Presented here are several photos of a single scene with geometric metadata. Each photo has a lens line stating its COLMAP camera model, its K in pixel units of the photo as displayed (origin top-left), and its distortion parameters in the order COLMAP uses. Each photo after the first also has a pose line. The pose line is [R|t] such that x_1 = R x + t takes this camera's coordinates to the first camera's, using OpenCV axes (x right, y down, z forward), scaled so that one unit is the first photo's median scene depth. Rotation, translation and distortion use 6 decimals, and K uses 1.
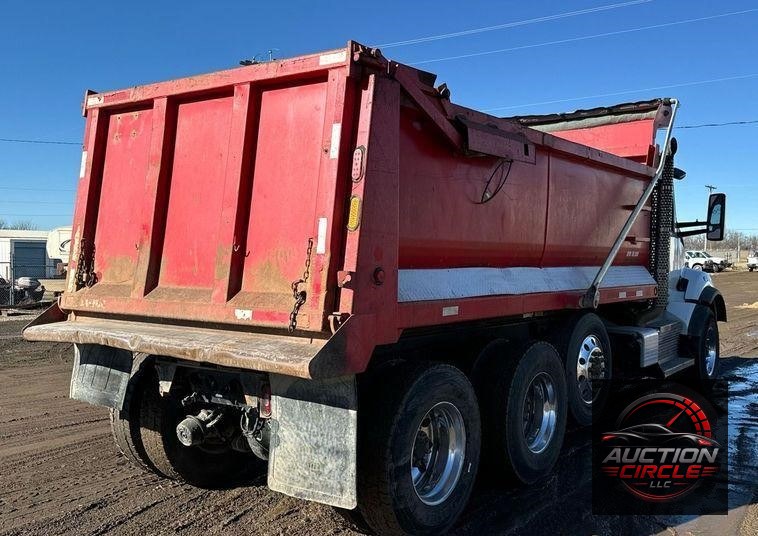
lens RADIAL K [[758.5, 0, 377.3], [0, 758.5, 269.9], [0, 0, 1]] dist [0.094708, 0.000000]
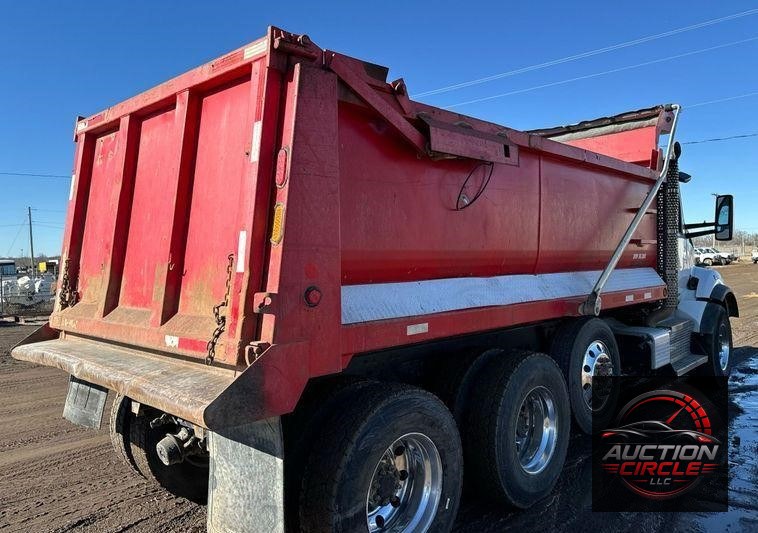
lens RADIAL K [[575.4, 0, 371.6], [0, 575.4, 251.0], [0, 0, 1]] dist [0.051709, -0.041805]
pose [[0.991258, -0.028145, -0.128899, 0.125013], [0.024040, 0.999156, -0.033297, -0.016225], [0.129727, 0.029907, 0.991099, 0.295997]]
